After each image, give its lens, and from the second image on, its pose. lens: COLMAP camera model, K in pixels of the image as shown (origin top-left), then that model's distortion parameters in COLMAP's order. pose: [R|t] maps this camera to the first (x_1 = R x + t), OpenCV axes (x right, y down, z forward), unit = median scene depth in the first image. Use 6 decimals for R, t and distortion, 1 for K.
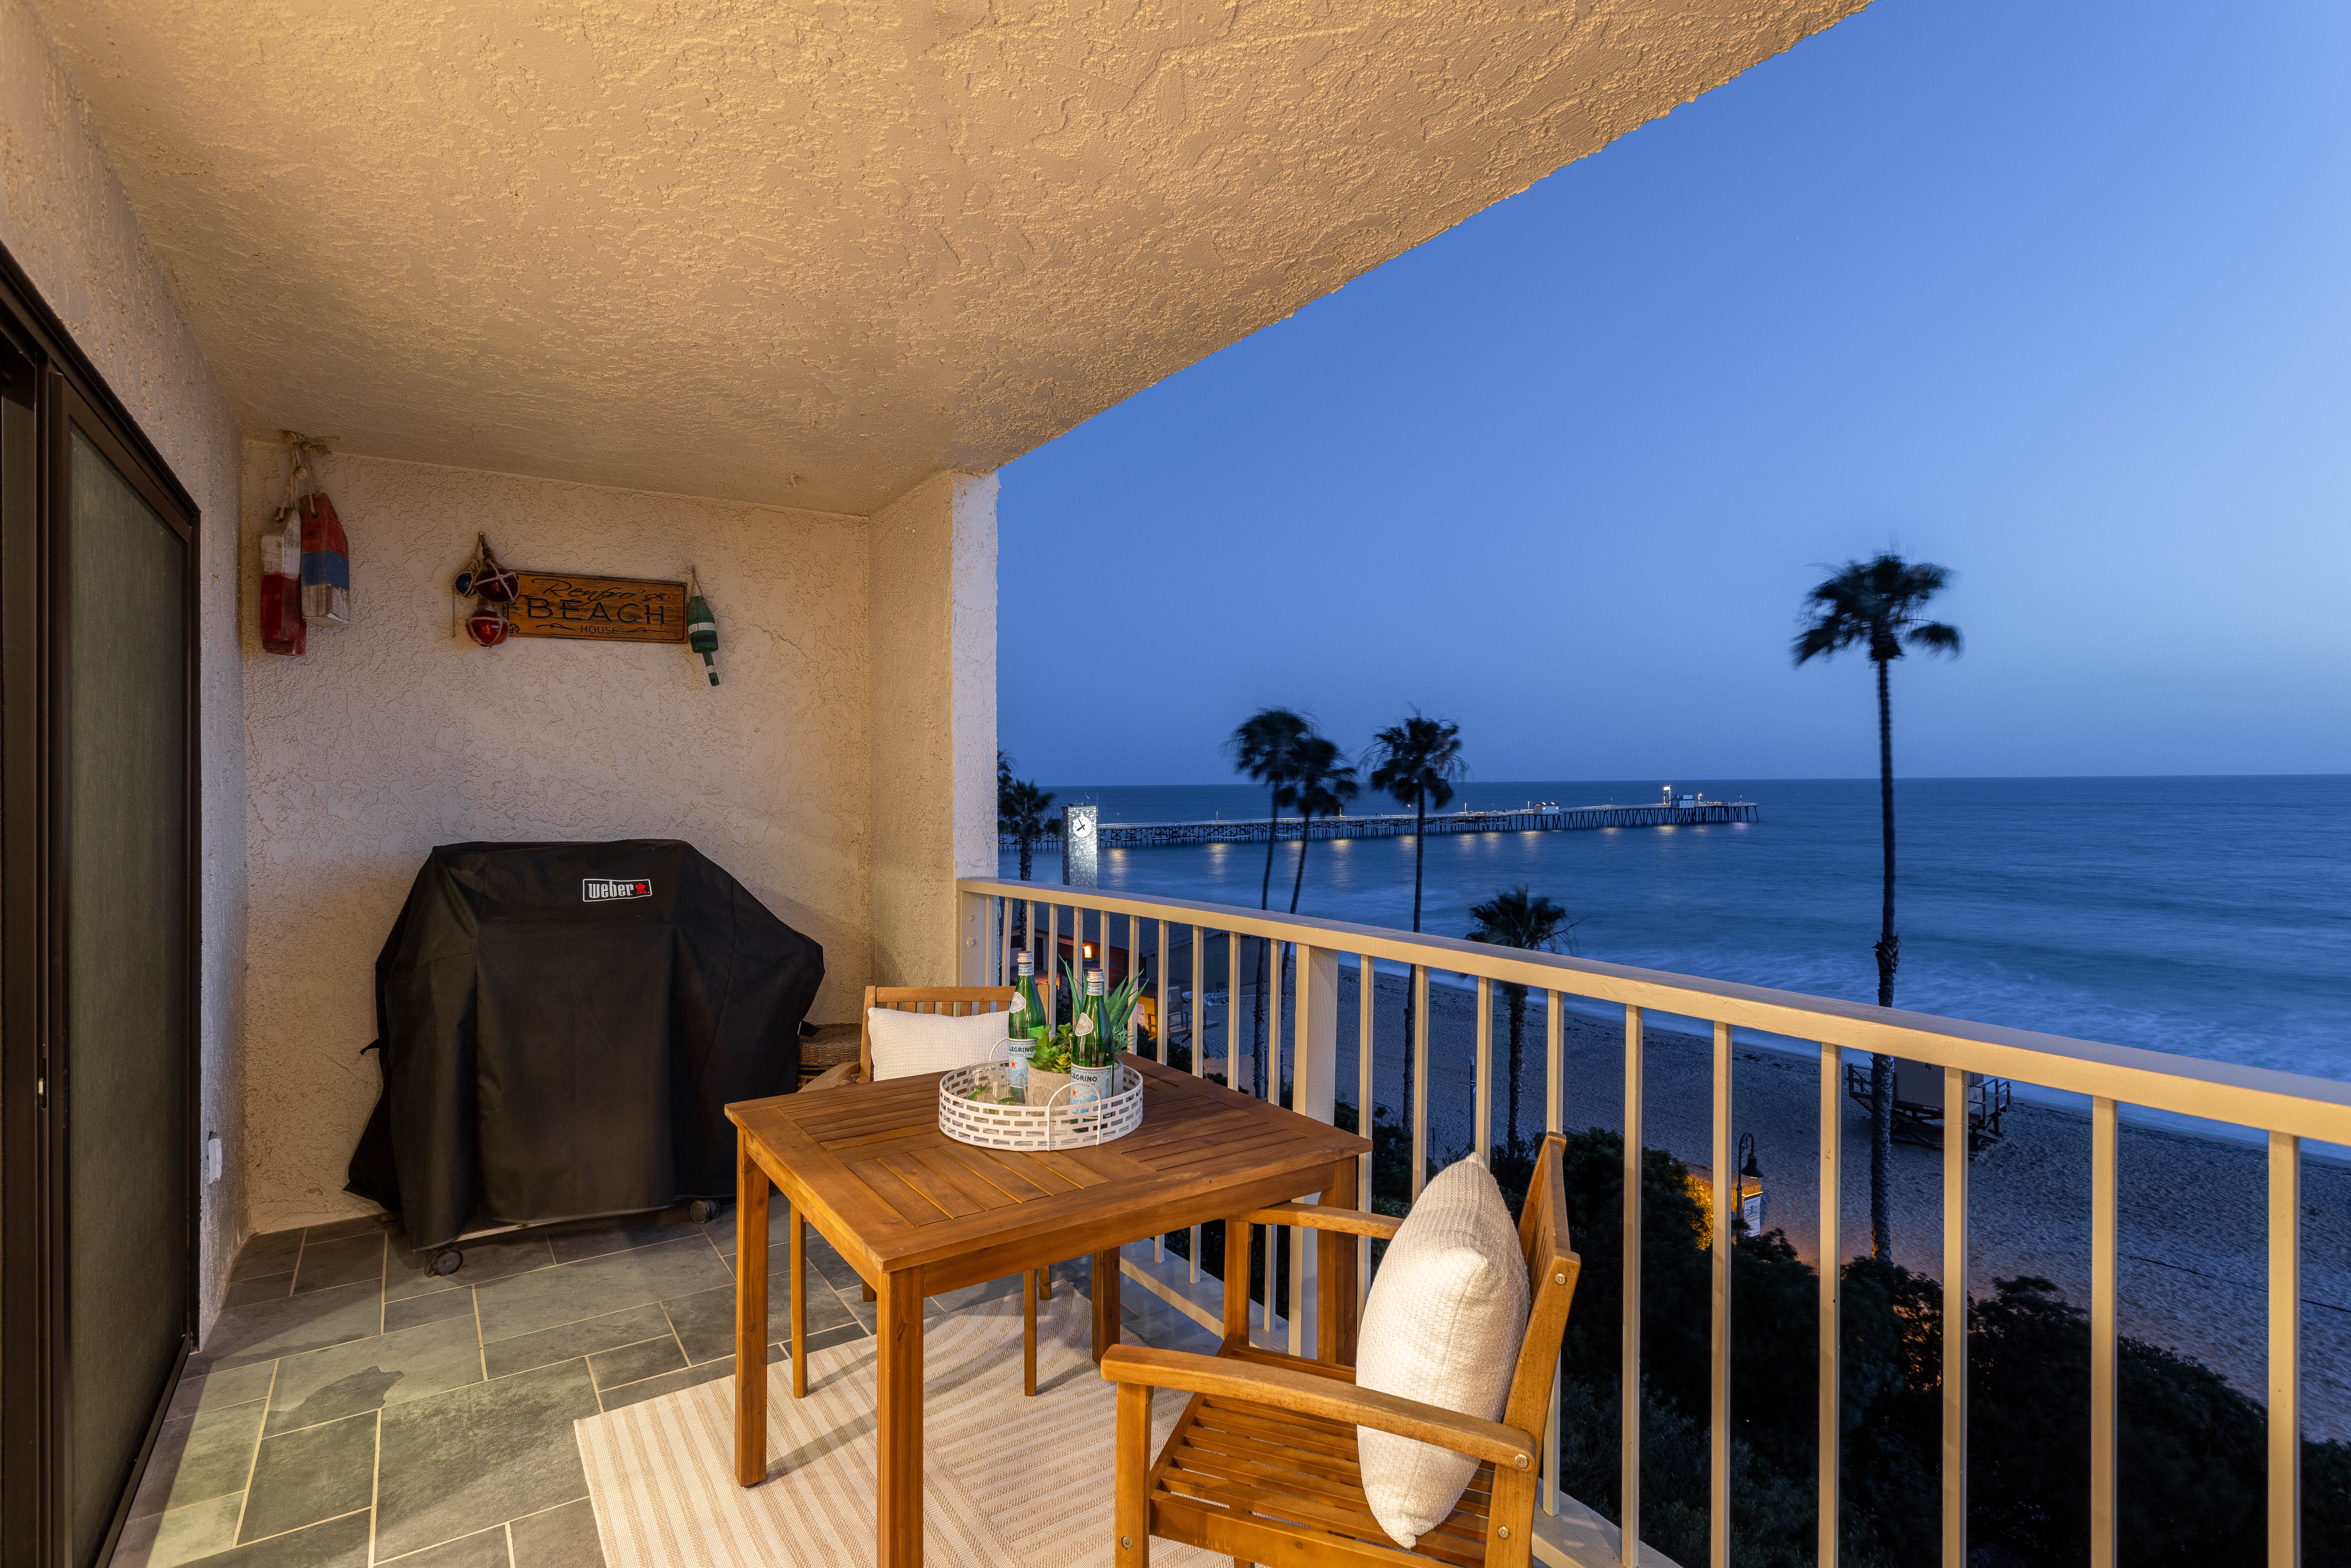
lens RADIAL K [[1105.9, 0, 1175.5], [0, 1105.9, 784.0], [0, 0, 1]] dist [0.036365, 0.000203]
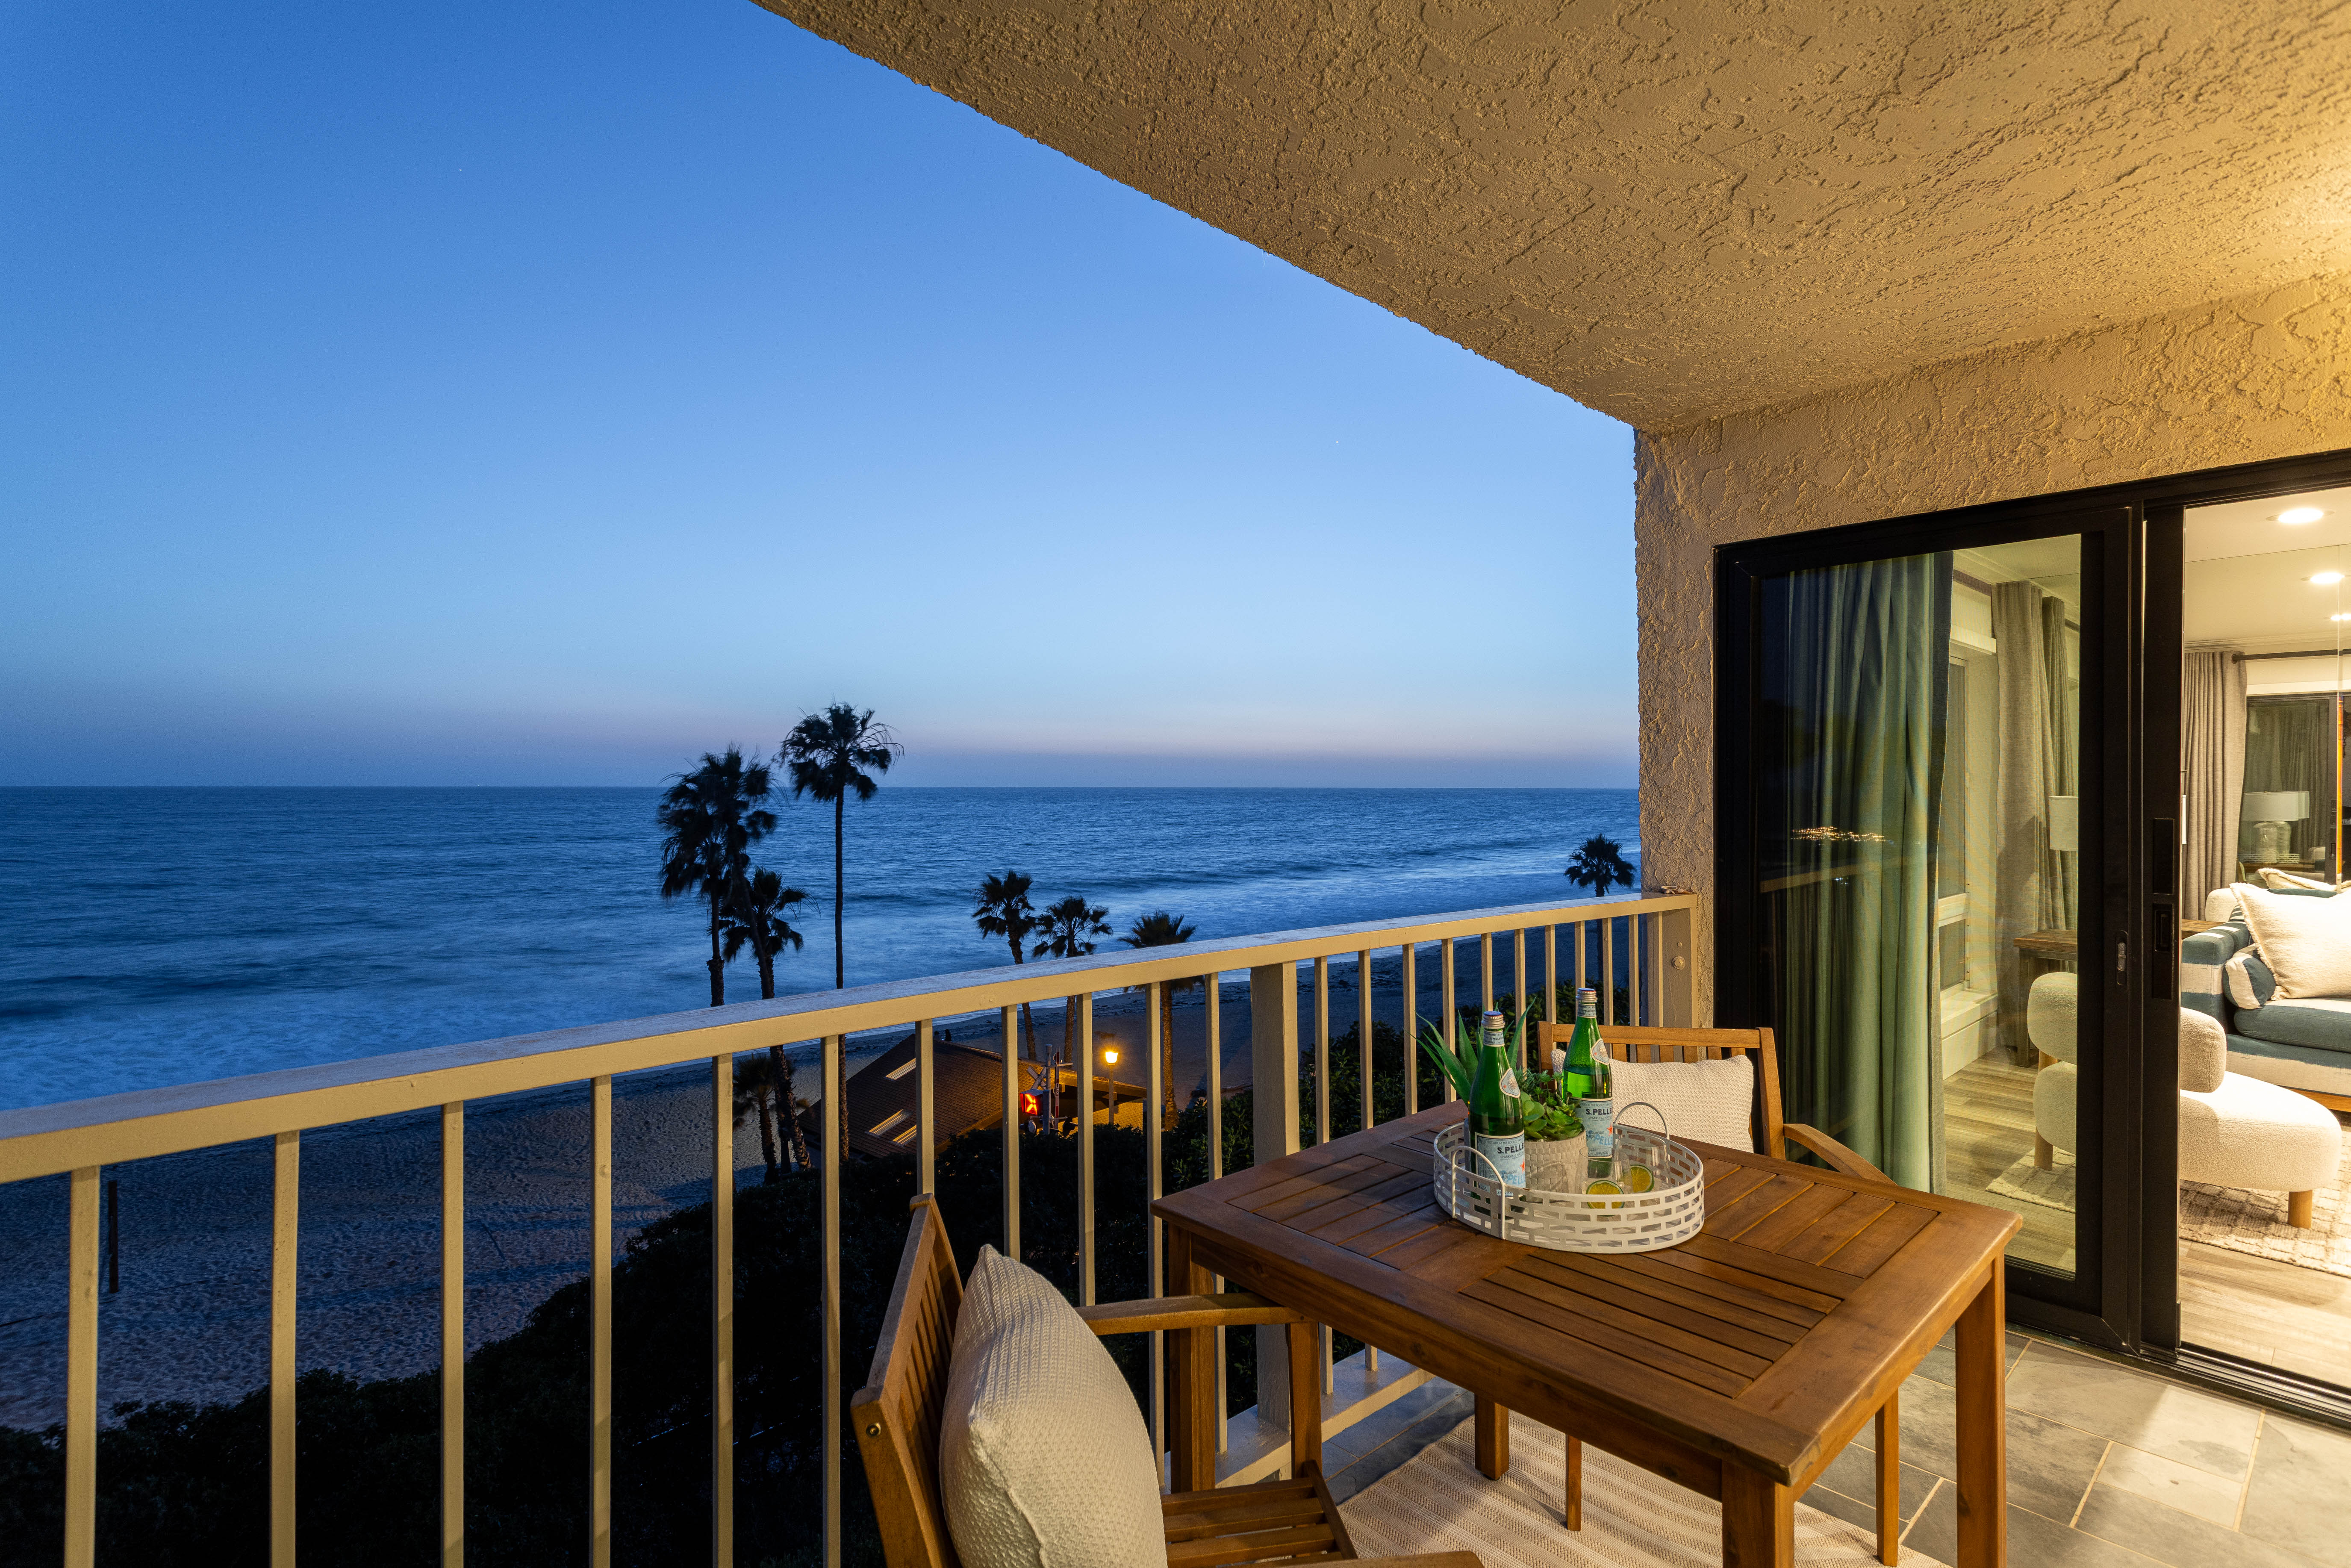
lens RADIAL K [[1105.9, 0, 1175.5], [0, 1105.9, 784.0], [0, 0, 1]] dist [0.036365, 0.000203]
pose [[-0.135499, 0.004608, 0.990767, -0.928906], [0.006217, 0.999973, -0.003801, -0.002853], [-0.990758, 0.005645, -0.135524, 1.450699]]
